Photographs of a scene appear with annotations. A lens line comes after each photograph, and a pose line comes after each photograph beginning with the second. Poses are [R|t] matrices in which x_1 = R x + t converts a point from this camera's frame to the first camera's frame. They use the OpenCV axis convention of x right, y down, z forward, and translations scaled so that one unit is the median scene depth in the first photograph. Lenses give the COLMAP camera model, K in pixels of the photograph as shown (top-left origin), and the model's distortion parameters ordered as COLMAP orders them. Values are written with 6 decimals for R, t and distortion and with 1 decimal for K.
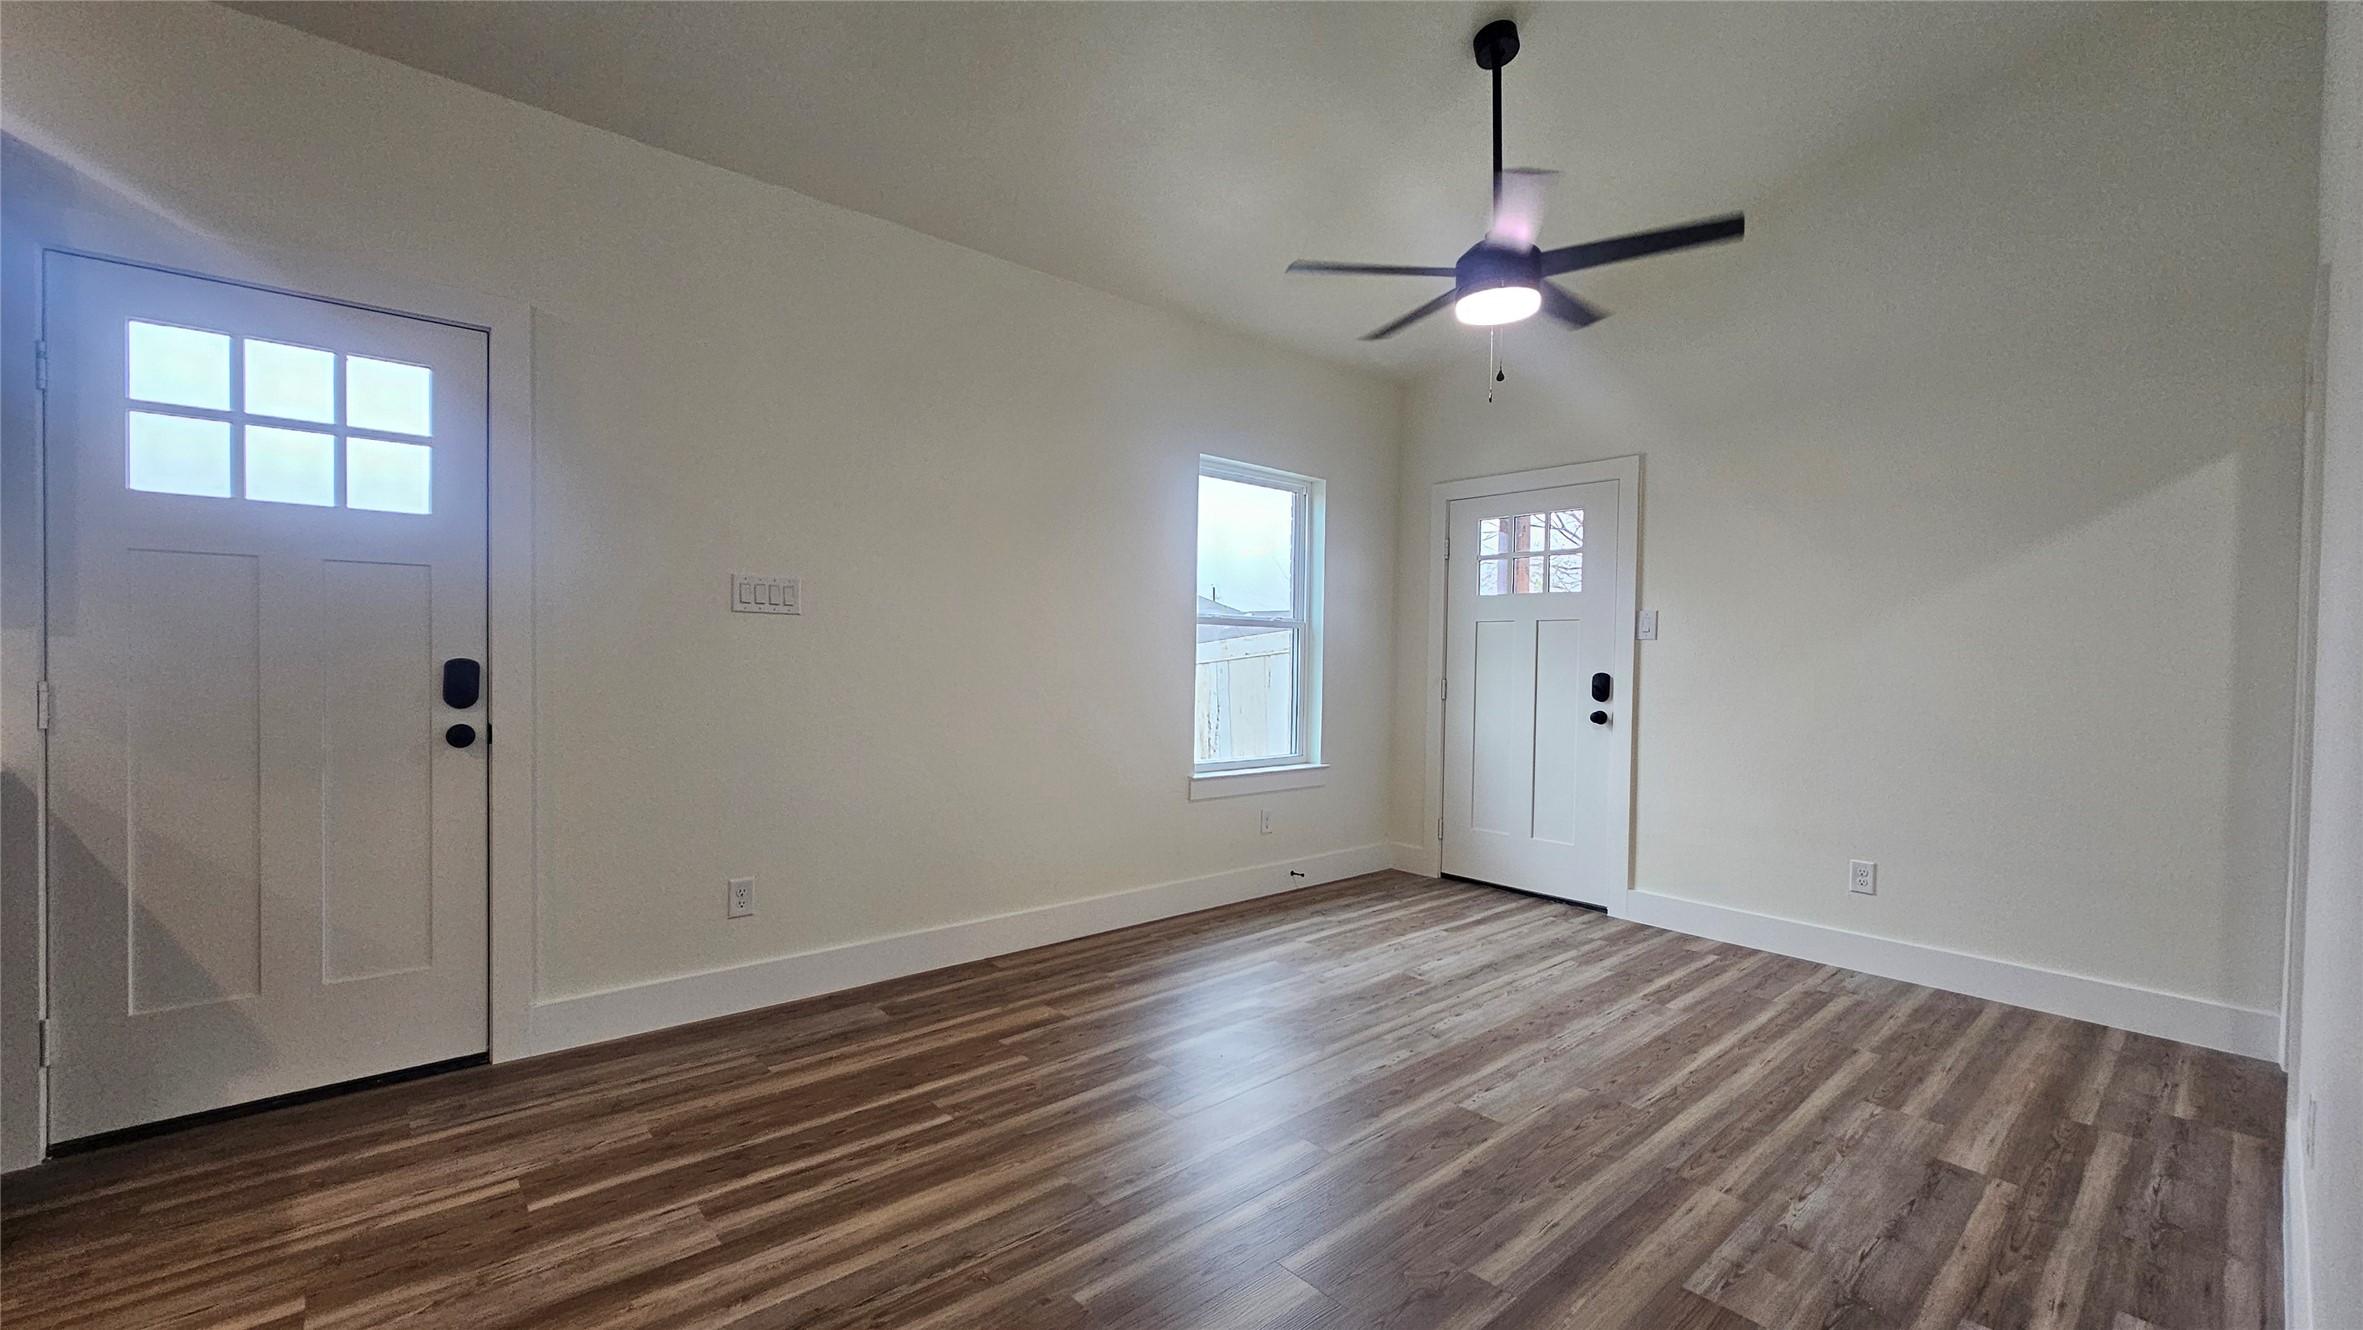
lens RADIAL K [[935.5, 0, 1179.8], [0, 935.5, 665.6], [0, 0, 1]] dist [-0.002814, 0.000191]
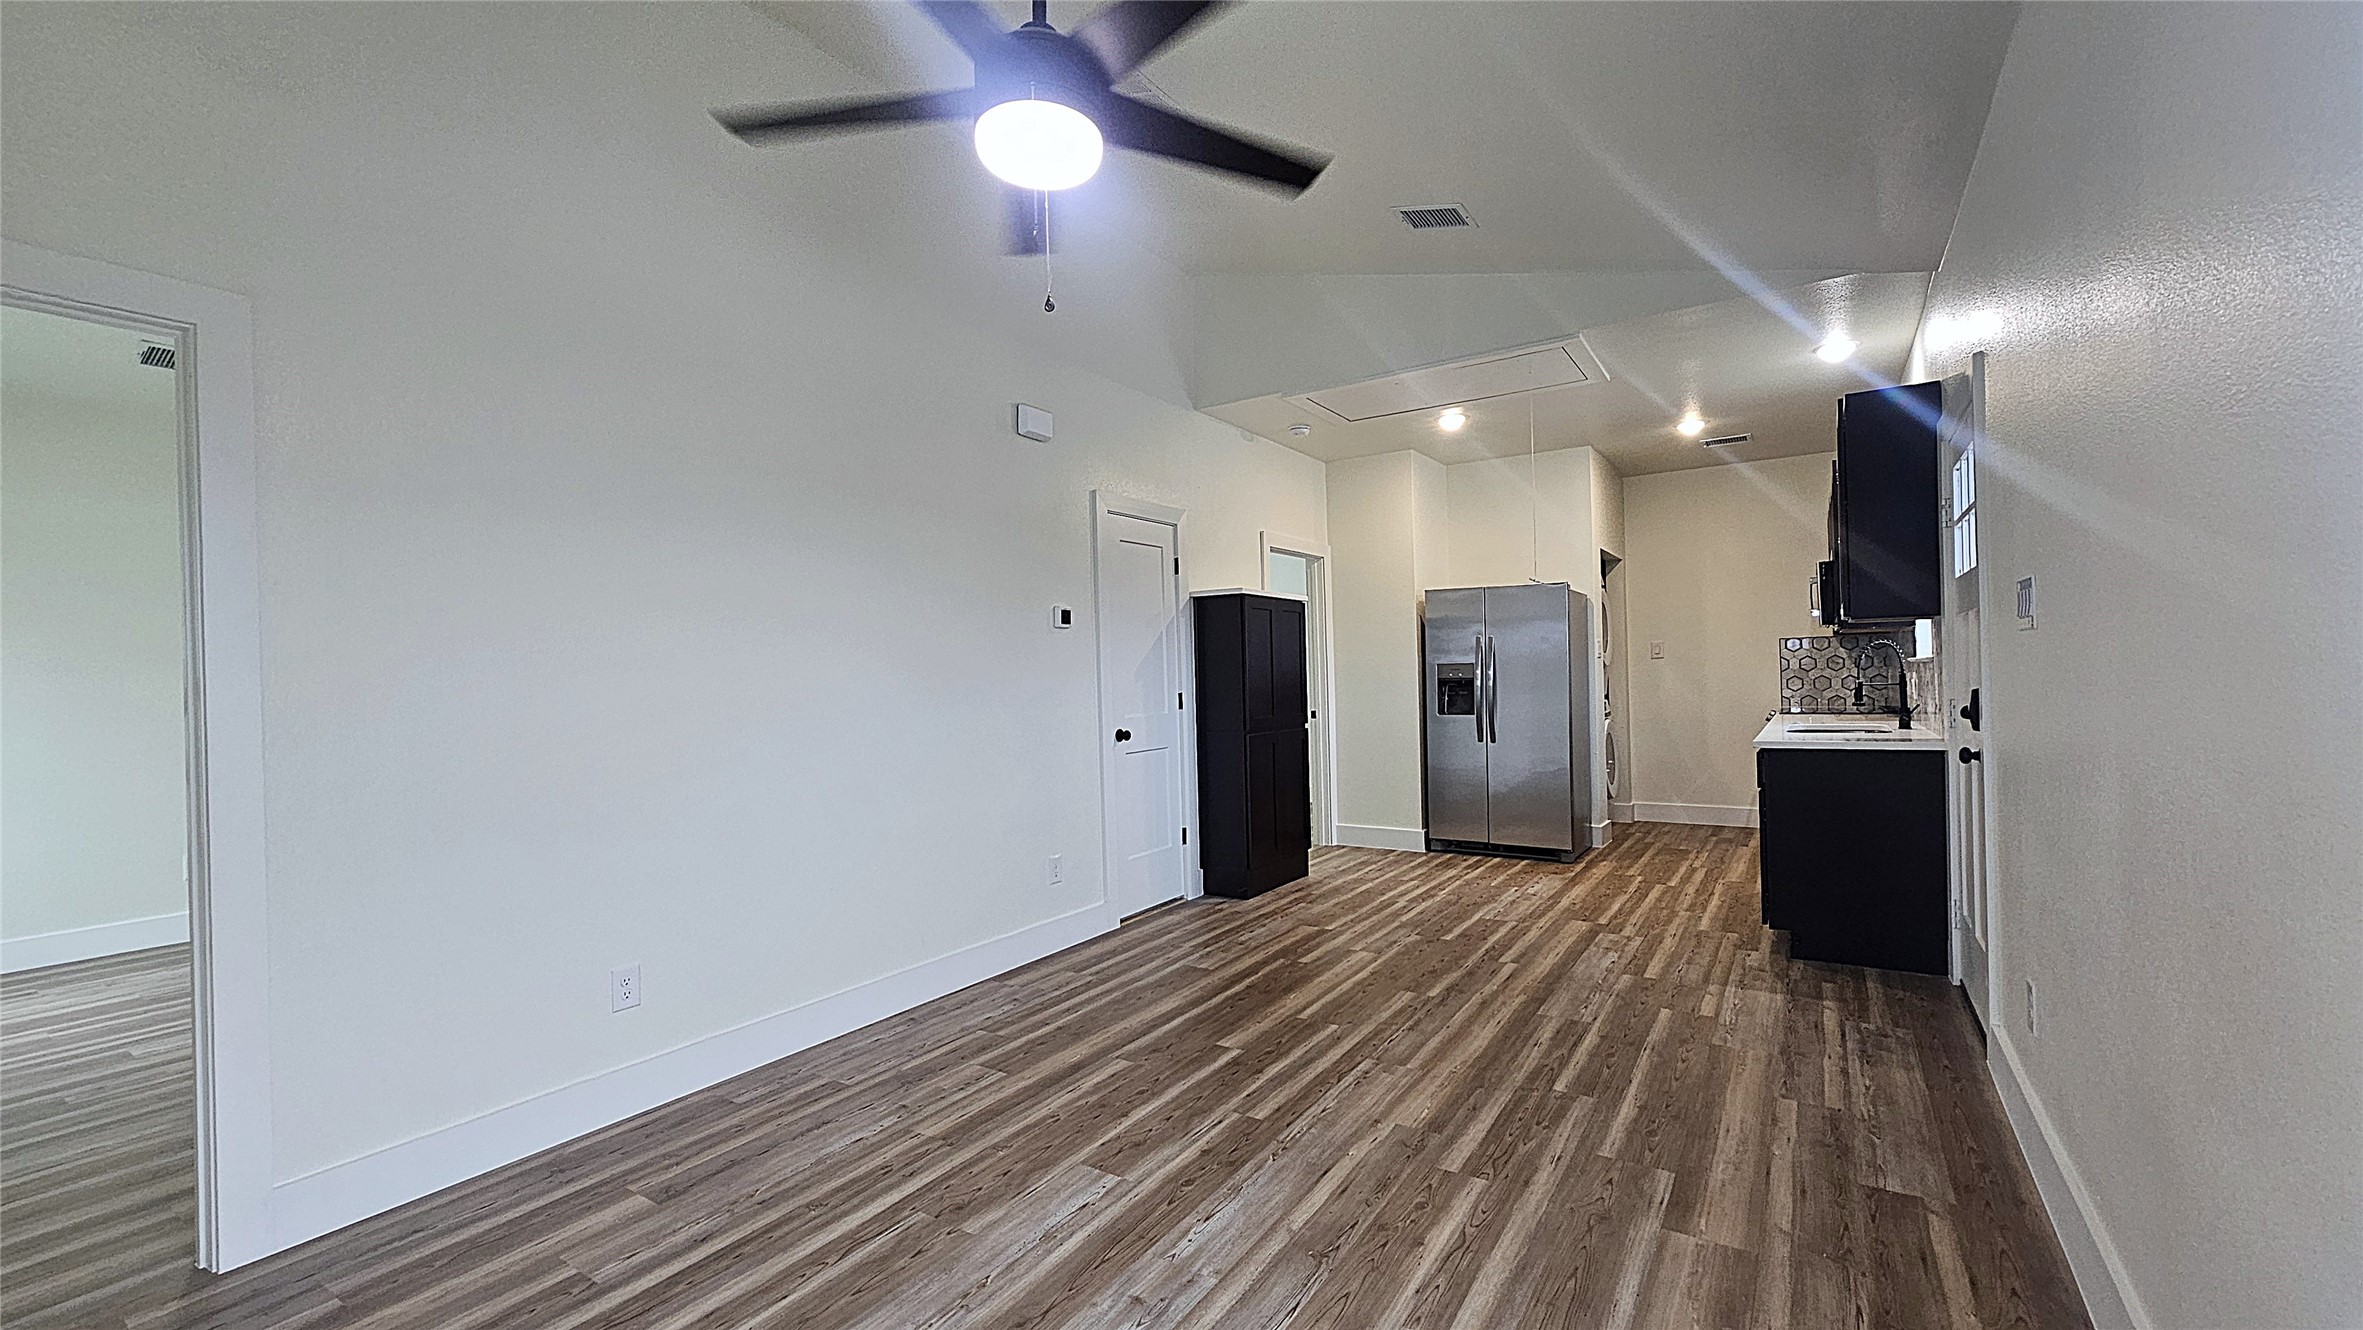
lens RADIAL K [[935.5, 0, 1174.3], [0, 935.5, 673.1], [0, 0, 1]] dist [-0.002814, 0.000191]
pose [[-0.965187, 0.005104, -0.261510, 0.534434], [0.004980, 0.999987, 0.001135, -0.035616], [0.261512, -0.000207, -0.965200, 2.093018]]
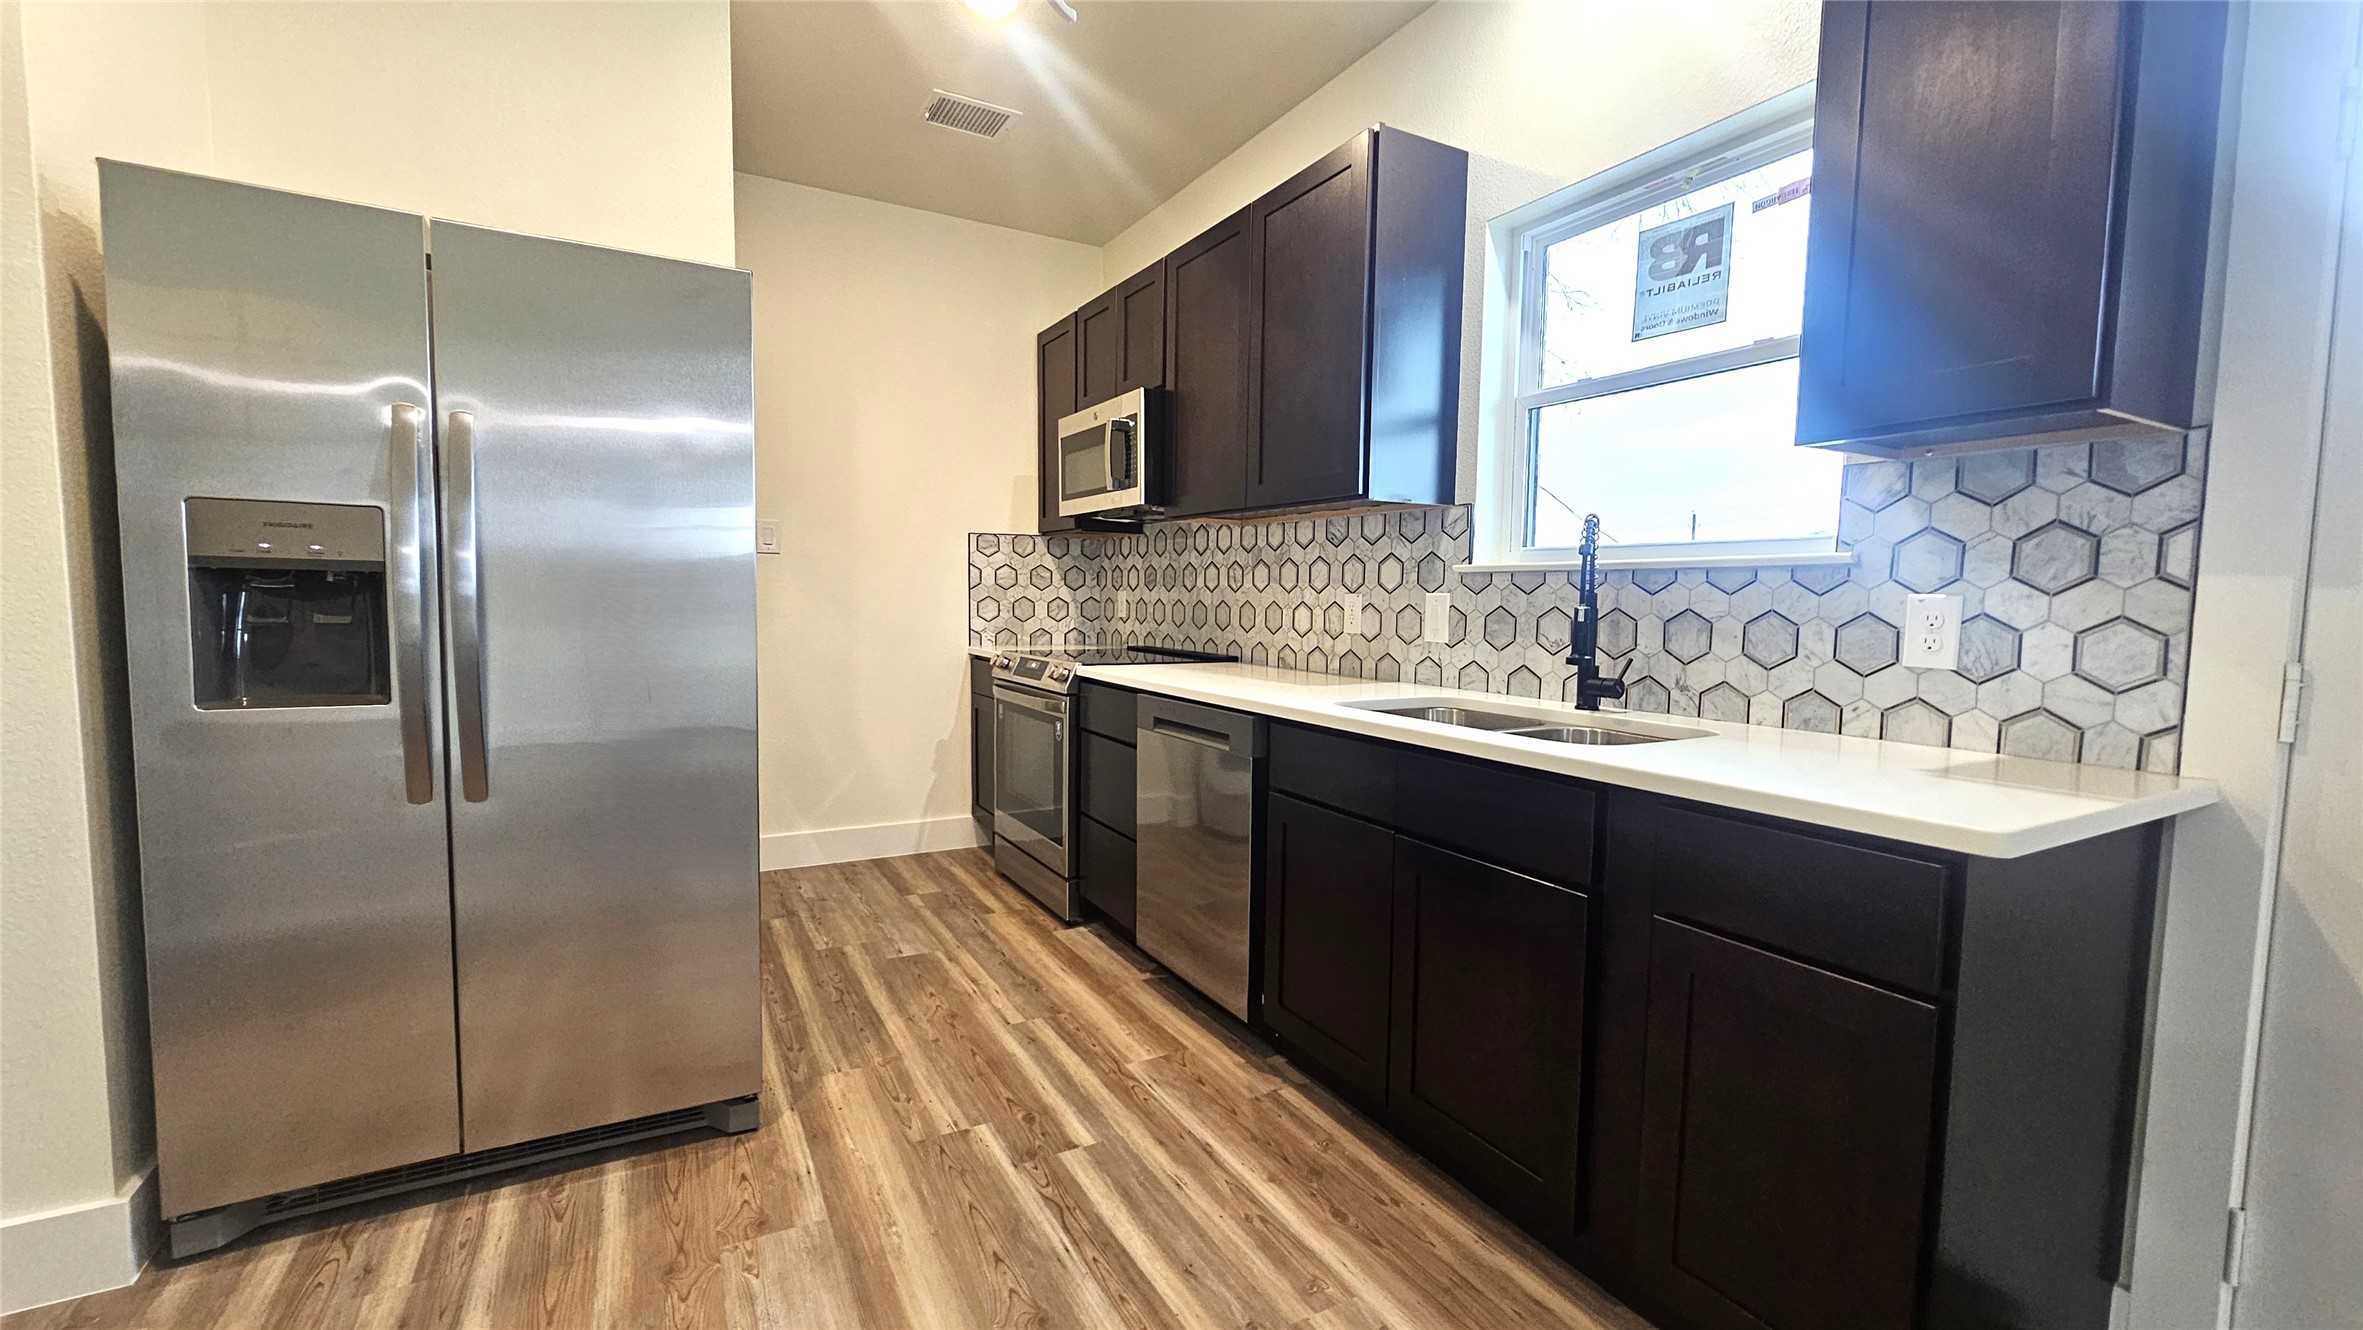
lens RADIAL K [[935.5, 0, 1164.9], [0, 935.5, 667.1], [0, 0, 1]] dist [-0.002814, 0.000191]
pose [[-0.196023, 0.052750, -0.979180, -0.455683], [-0.032313, 0.997662, 0.060214, 0.005567], [0.980067, 0.043444, -0.193860, 0.376208]]
